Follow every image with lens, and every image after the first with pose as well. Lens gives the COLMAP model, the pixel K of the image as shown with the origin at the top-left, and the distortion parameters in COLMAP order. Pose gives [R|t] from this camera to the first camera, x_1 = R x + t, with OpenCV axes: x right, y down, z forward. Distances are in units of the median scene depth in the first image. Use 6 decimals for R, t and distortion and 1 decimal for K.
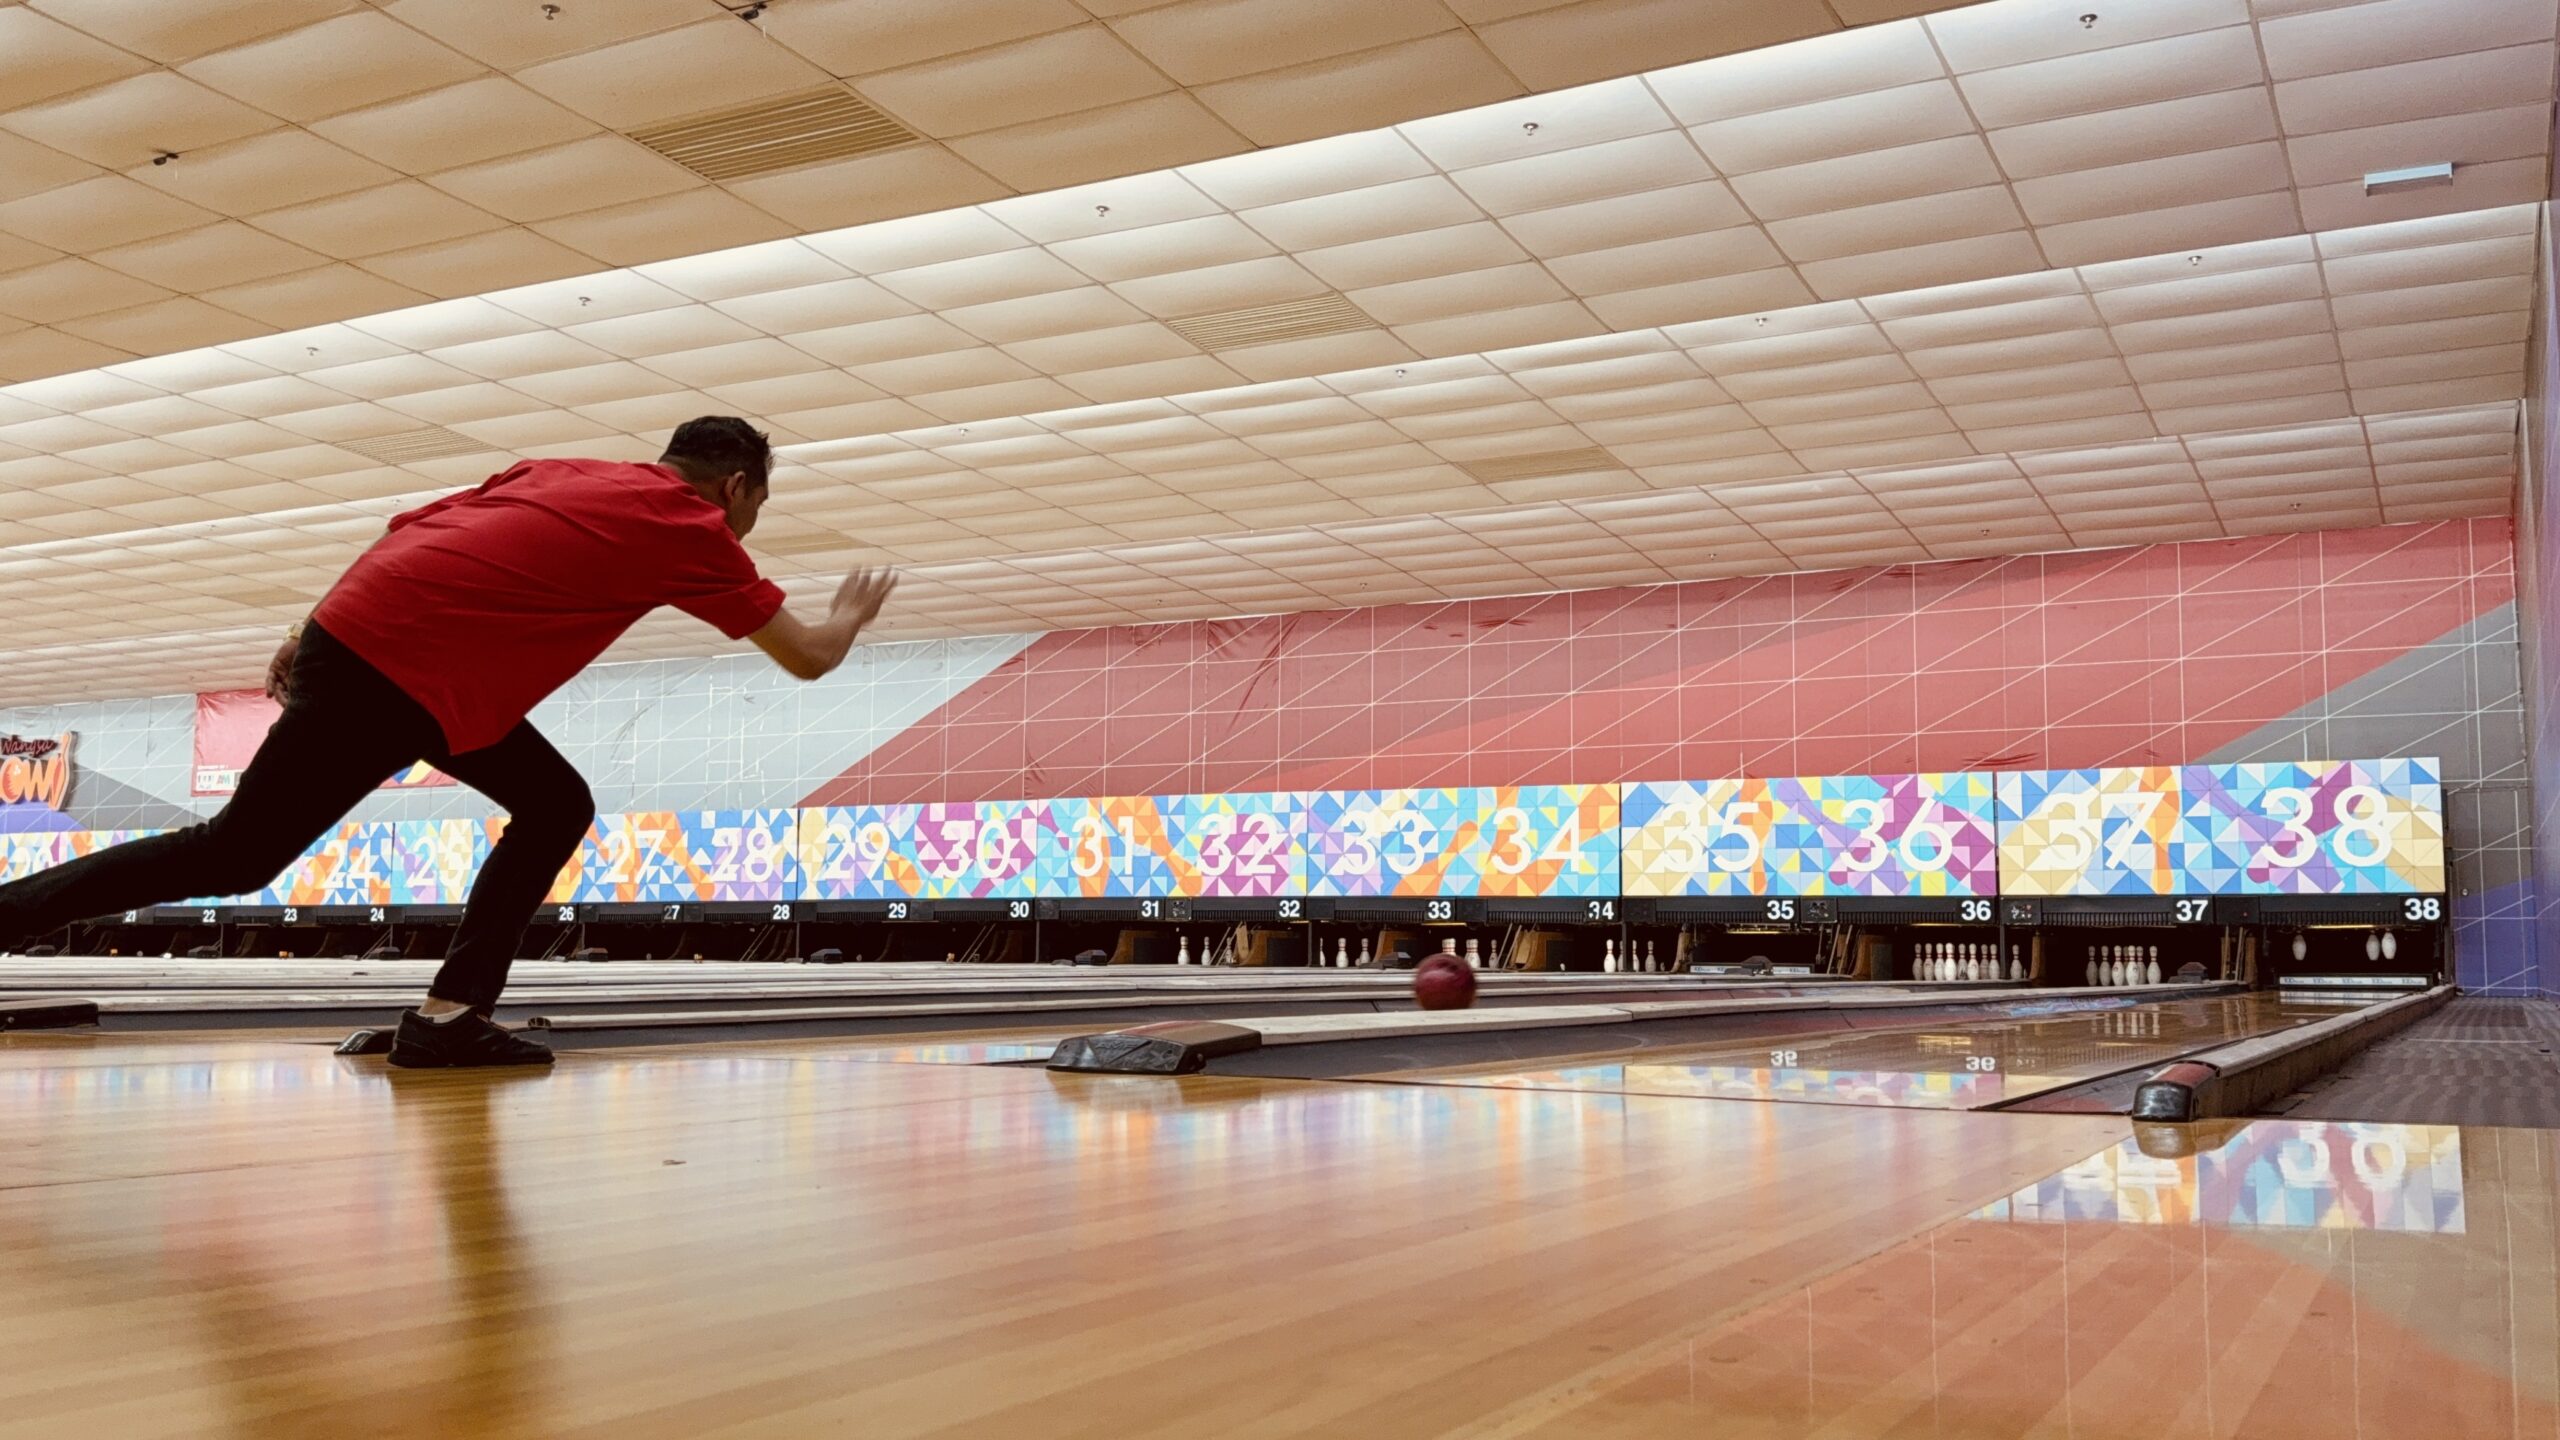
lens RADIAL K [[2166.6, 0, 1289.3], [0, 2166.6, 734.7], [0, 0, 1]] dist [0.193745, -0.406256]
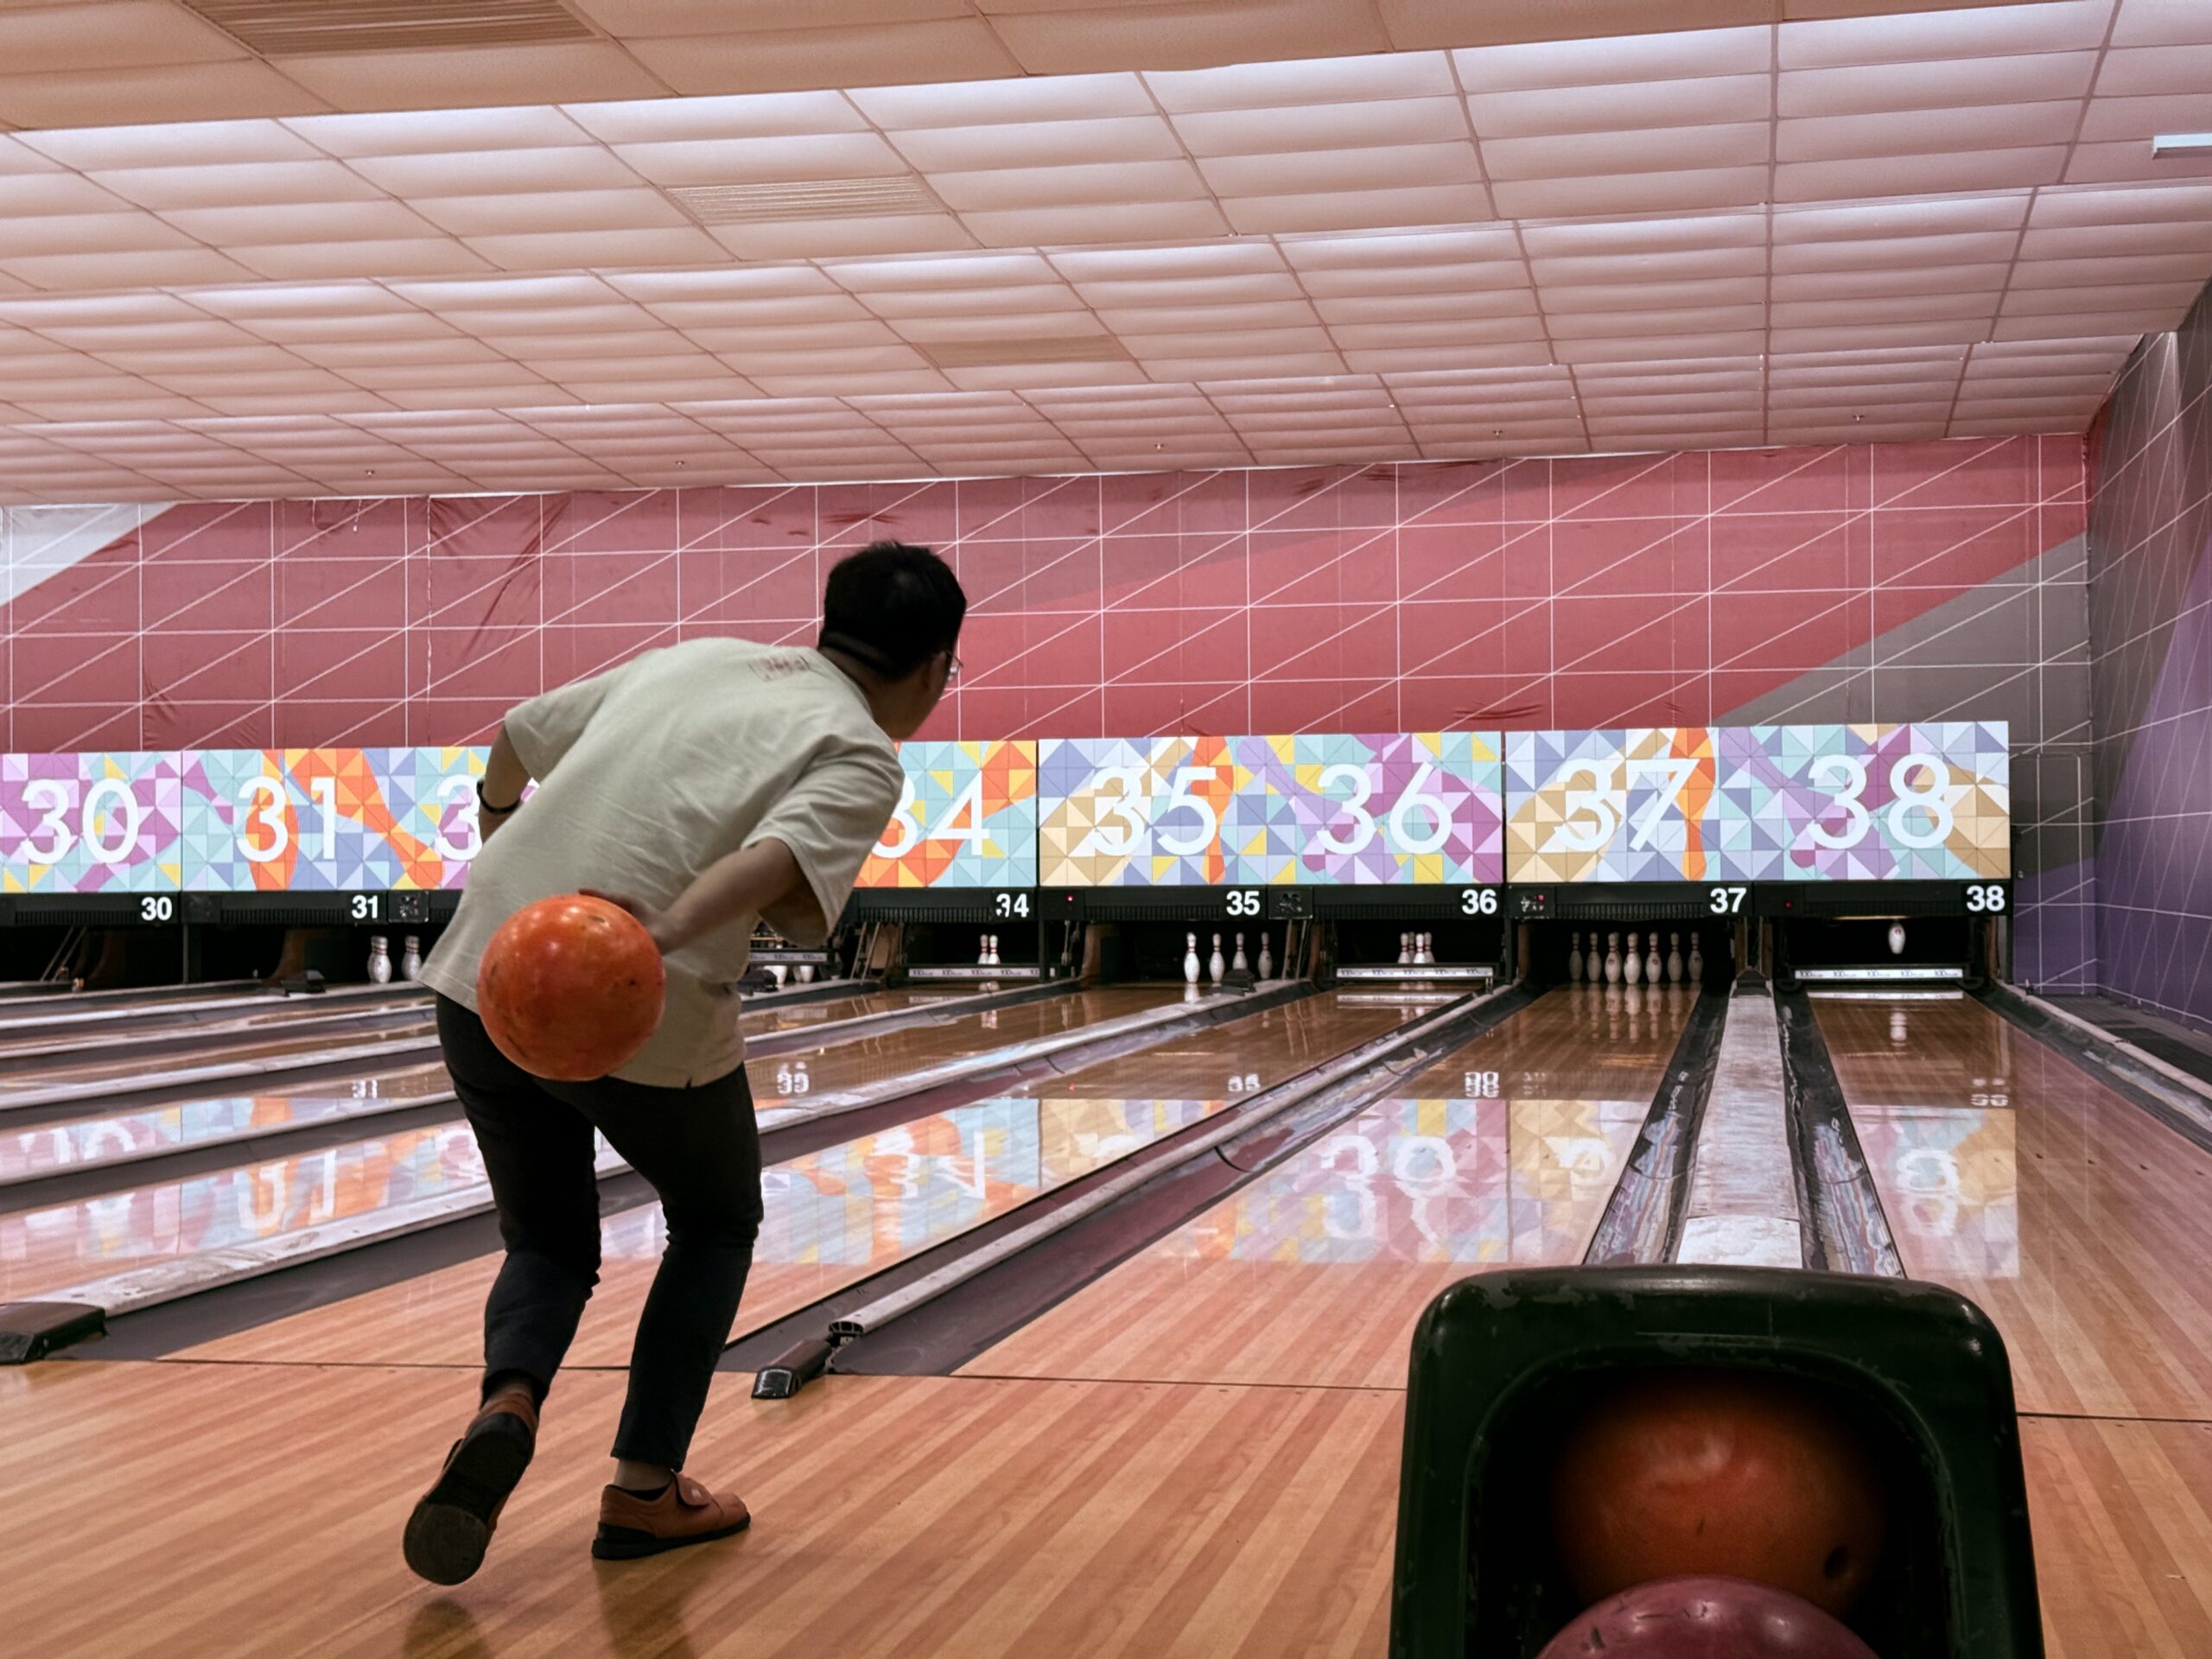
lens RADIAL K [[3063.5, 0, 1097.6], [0, 3063.5, 813.6], [0, 0, 1]] dist [0.149533, -0.042429]
pose [[0.958579, -0.012434, 0.284556, -0.147091], [-0.011804, 0.996454, 0.083304, -0.045835], [-0.284583, -0.083213, 0.955033, -0.044814]]
